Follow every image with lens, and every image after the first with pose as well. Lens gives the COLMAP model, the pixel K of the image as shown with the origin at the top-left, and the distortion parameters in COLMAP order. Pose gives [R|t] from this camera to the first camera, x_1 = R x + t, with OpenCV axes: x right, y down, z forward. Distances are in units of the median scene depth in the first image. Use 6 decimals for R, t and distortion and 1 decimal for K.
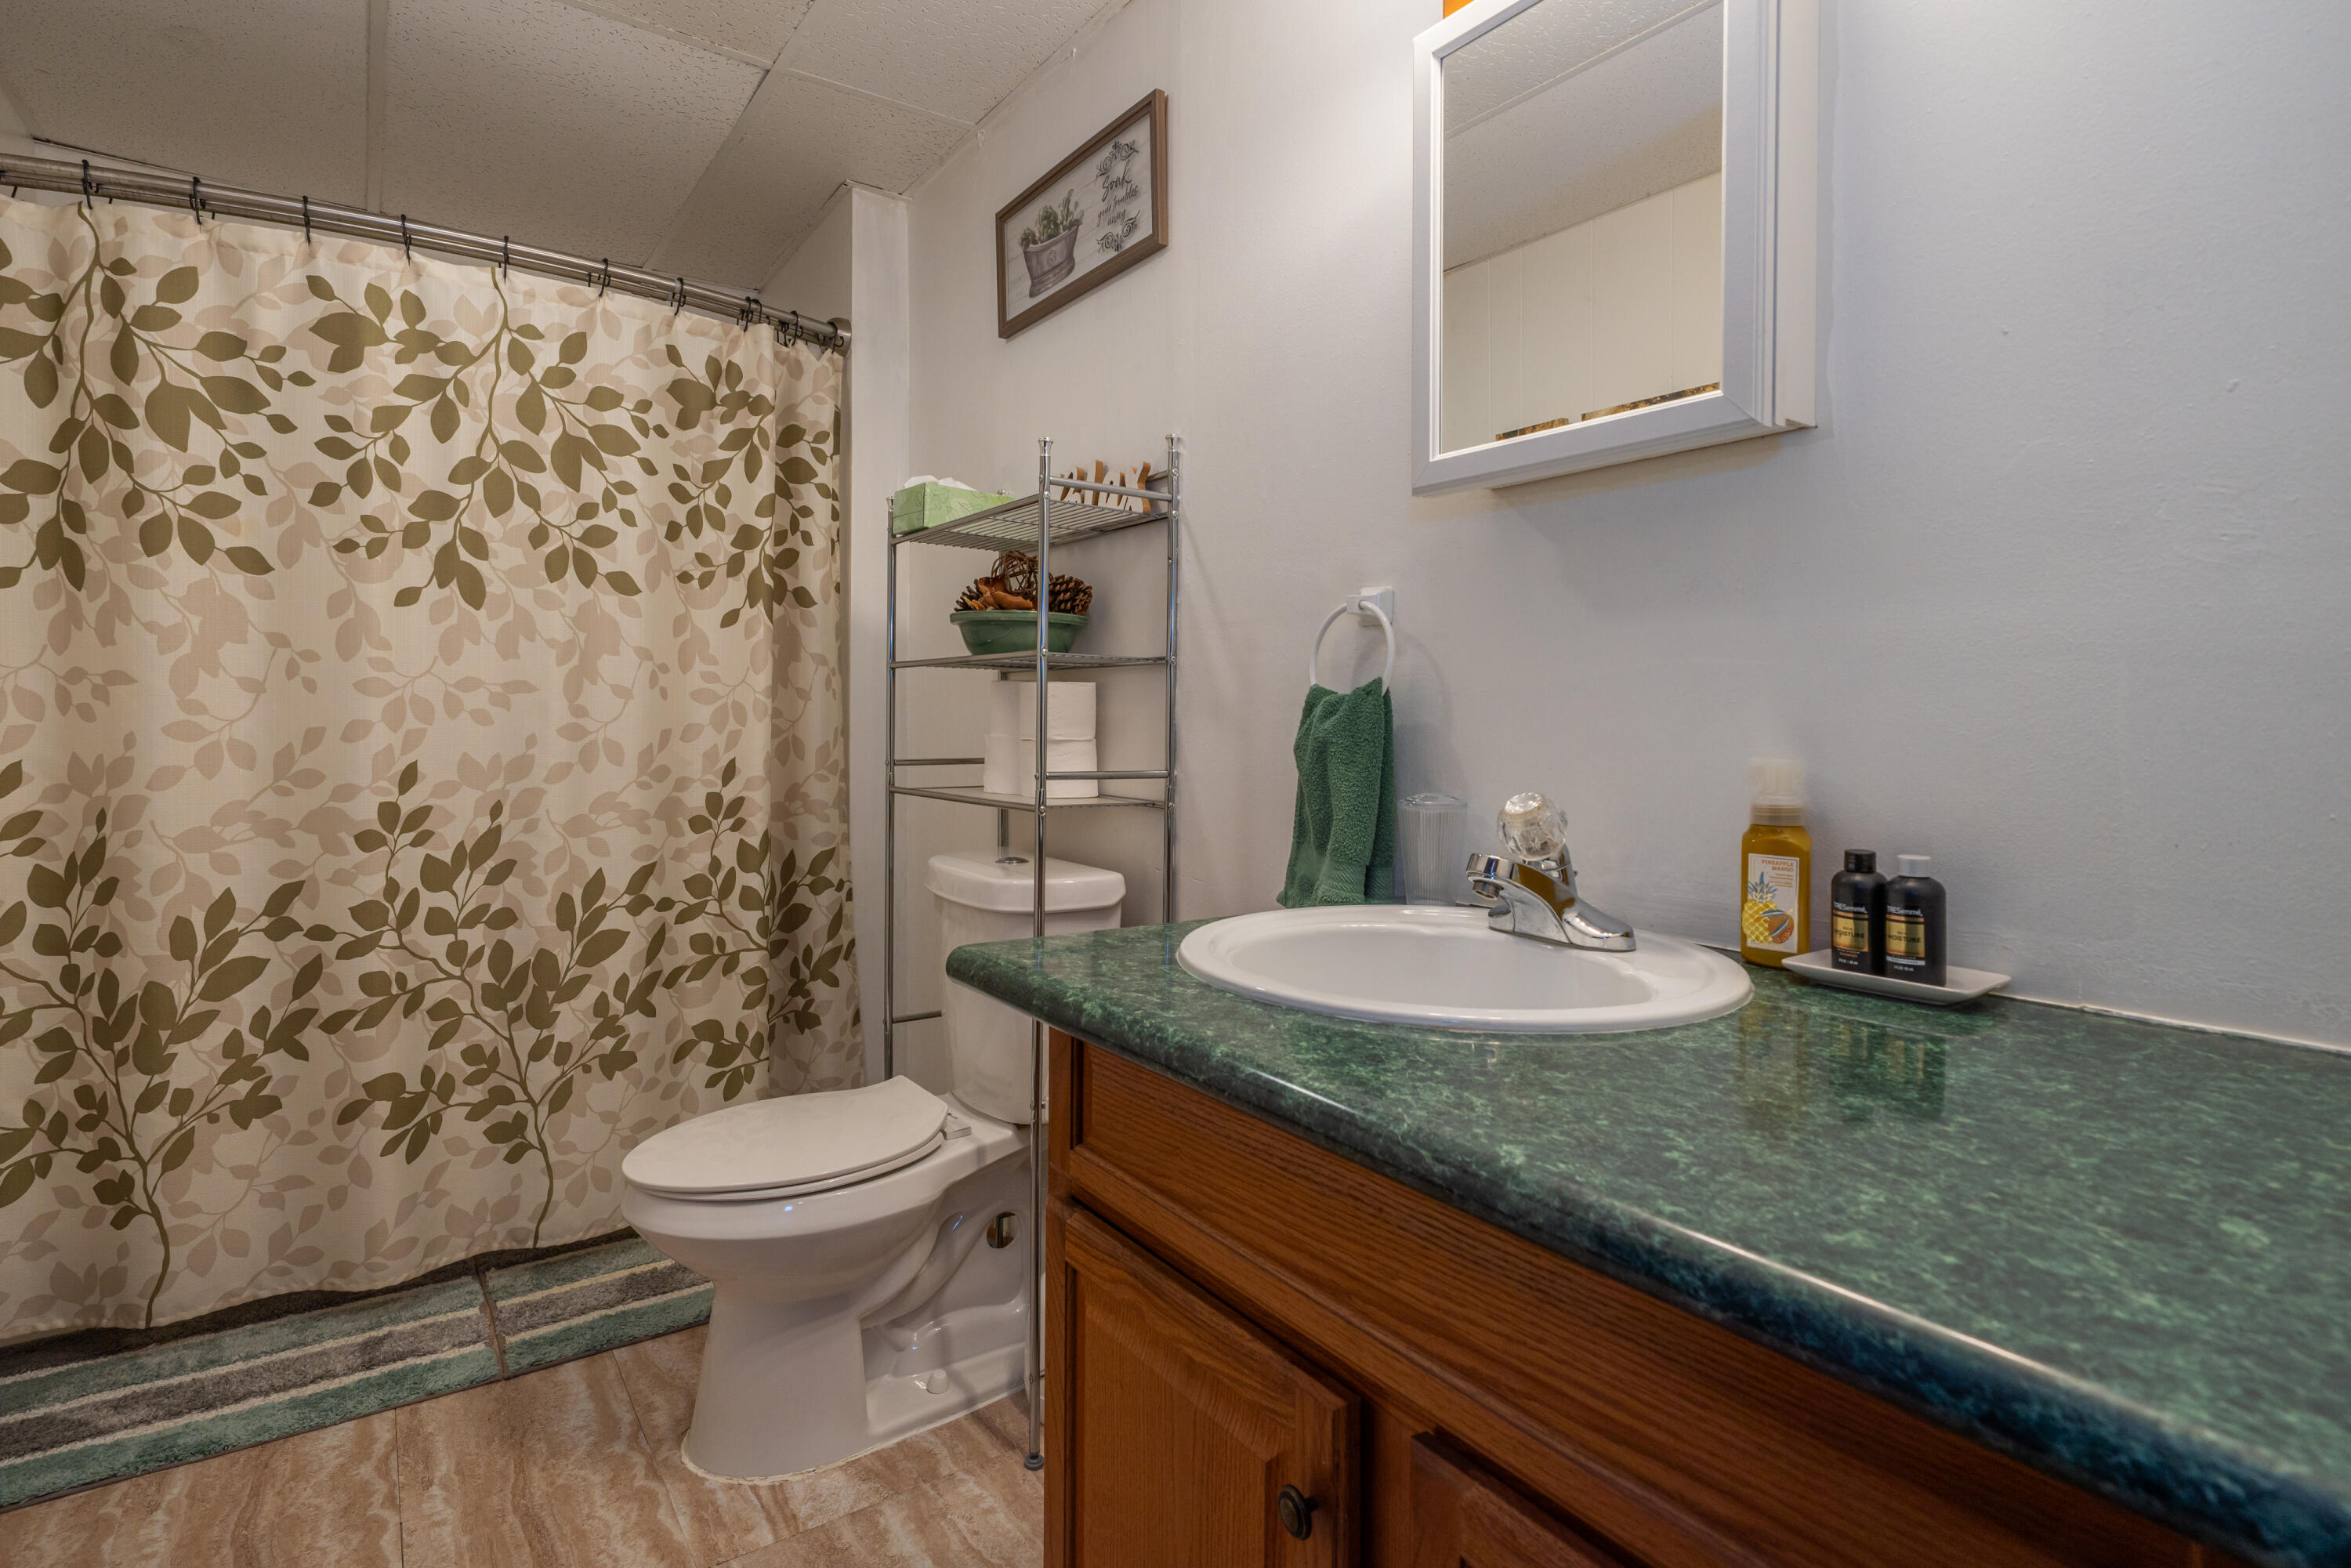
lens RADIAL K [[1184.6, 0, 1172.9], [0, 1184.6, 778.3], [0, 0, 1]] dist [-0.000303, 0.000761]
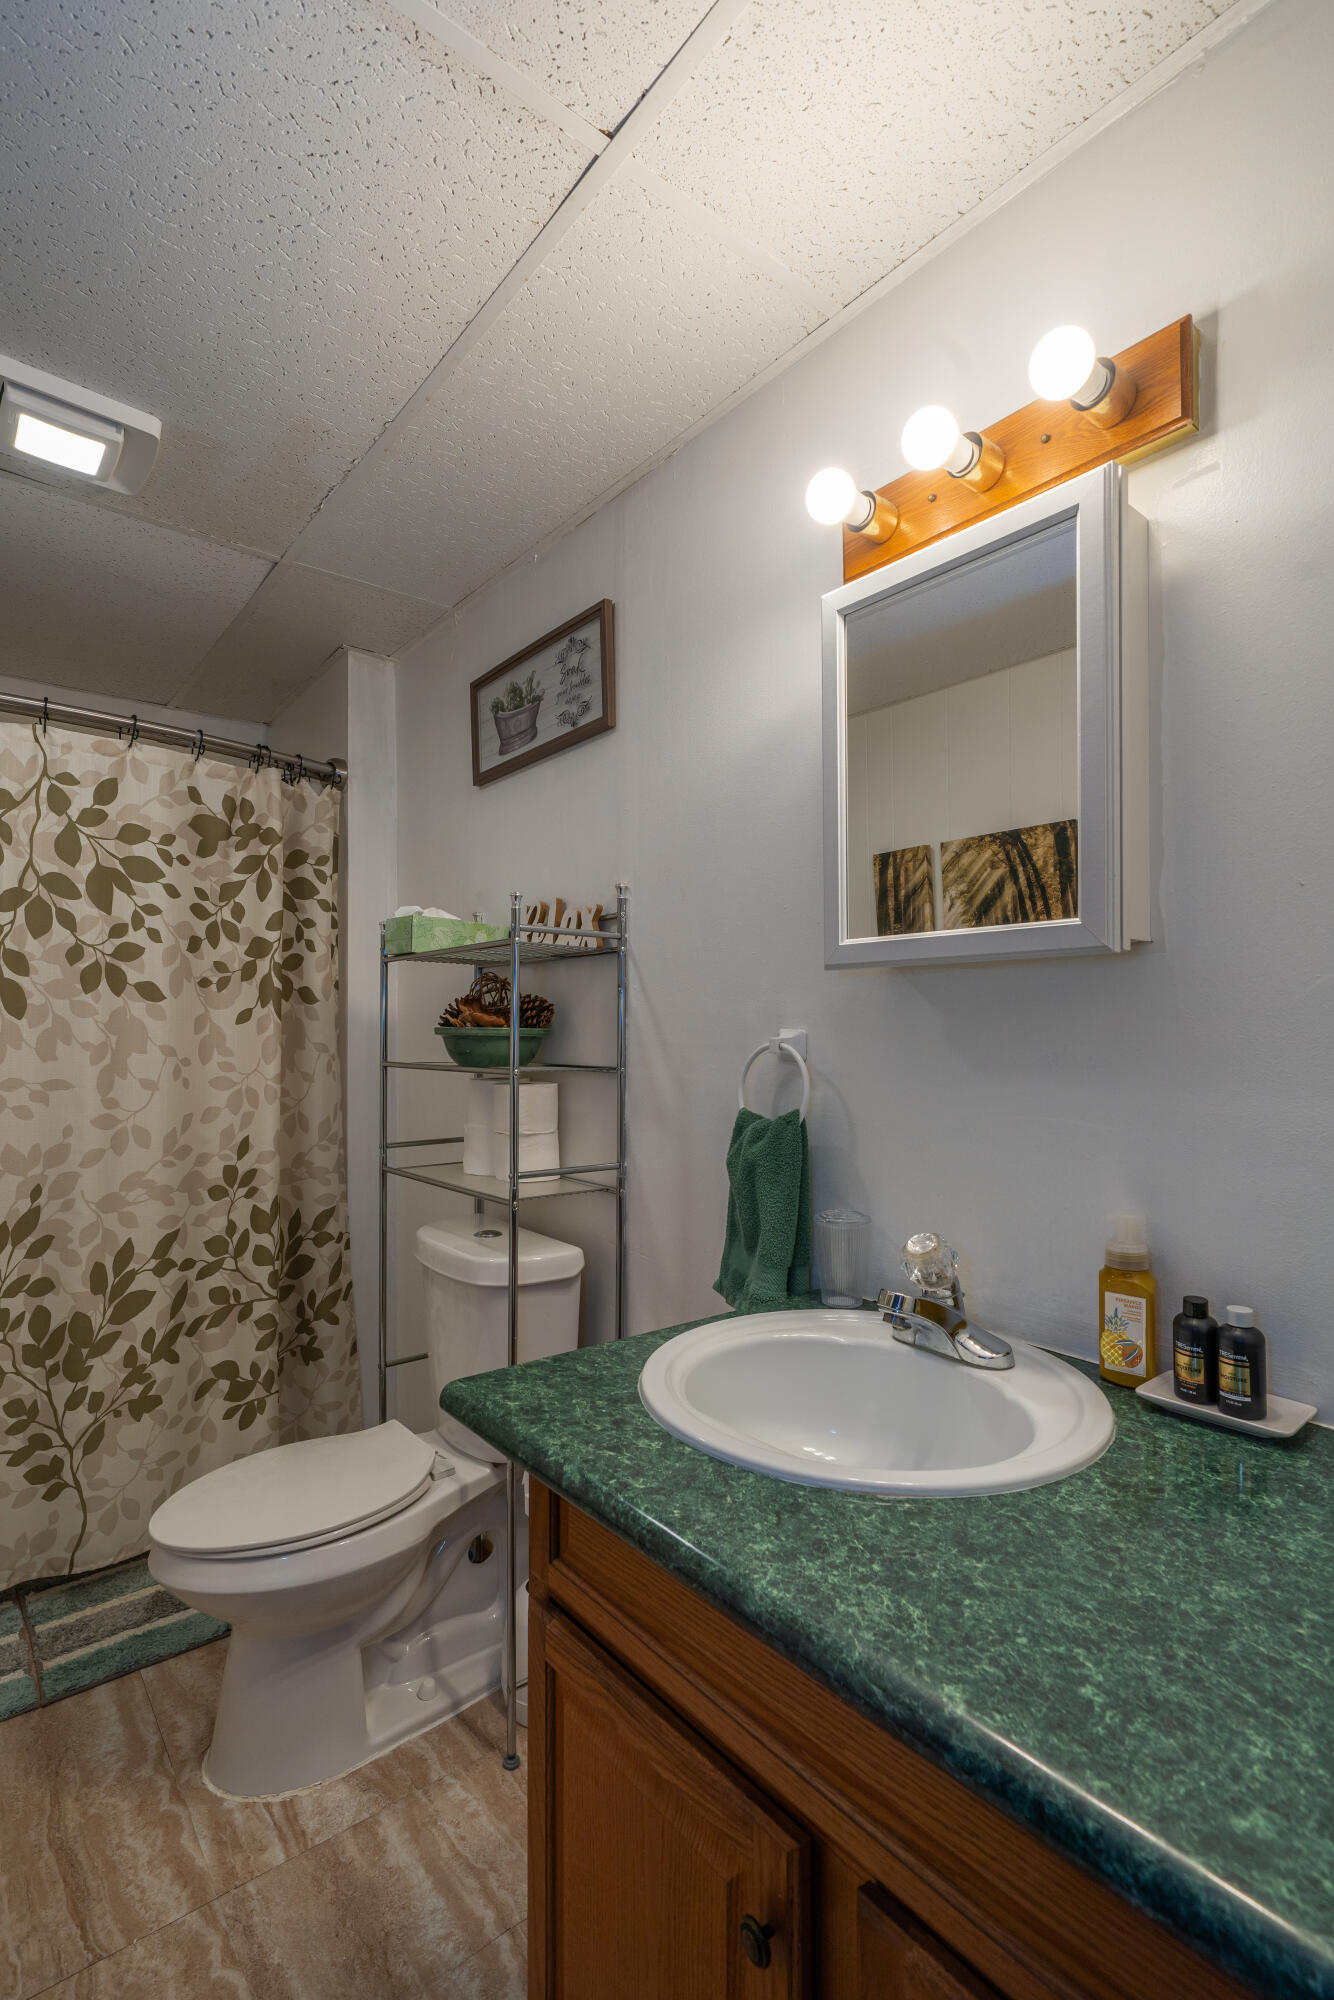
lens RADIAL K [[932.9, 0, 671.7], [0, 932.9, 1012.0], [0, 0, 1]] dist [0.001147, 0.000540]
pose [[0.997095, -0.006419, 0.075892, -0.021025], [0.007459, 0.999882, -0.013423, -0.139505], [-0.075796, 0.013950, 0.997026, 0.043021]]
